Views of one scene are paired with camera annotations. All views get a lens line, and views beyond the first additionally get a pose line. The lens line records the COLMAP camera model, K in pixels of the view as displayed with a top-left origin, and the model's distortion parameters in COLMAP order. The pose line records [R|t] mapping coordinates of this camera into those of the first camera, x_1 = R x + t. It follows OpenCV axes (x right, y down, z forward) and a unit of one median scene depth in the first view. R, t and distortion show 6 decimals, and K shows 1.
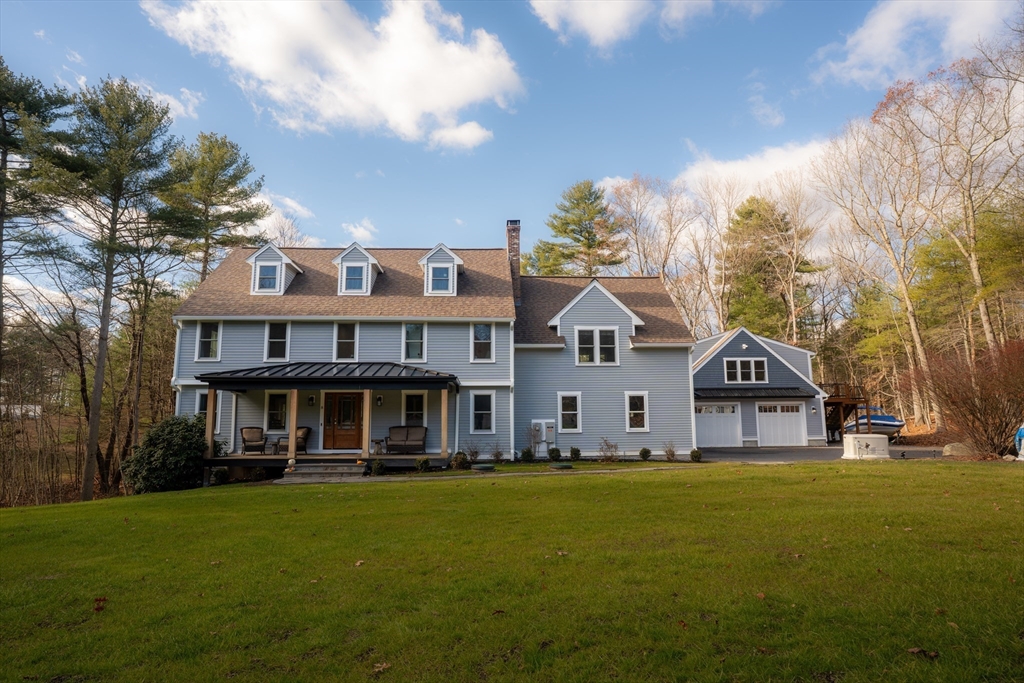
lens RADIAL K [[589.5, 0, 512.0], [0, 589.5, 341.5], [0, 0, 1]] dist [0.000710, -0.000206]
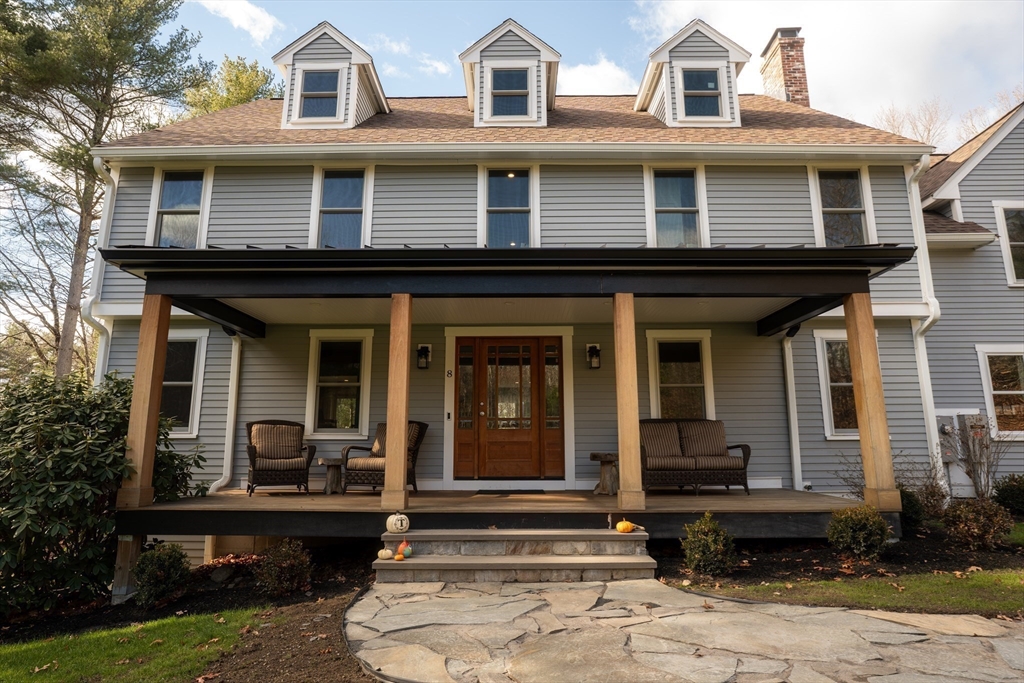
lens RADIAL K [[560.0, 0, 512.0], [0, 560.0, 341.5], [0, 0, 1]] dist [-0.005150, -0.000326]
pose [[0.999037, -0.006136, -0.043442, -0.264850], [0.003853, 0.998617, -0.052428, 0.111236], [0.043704, 0.052210, 0.997679, 0.625310]]
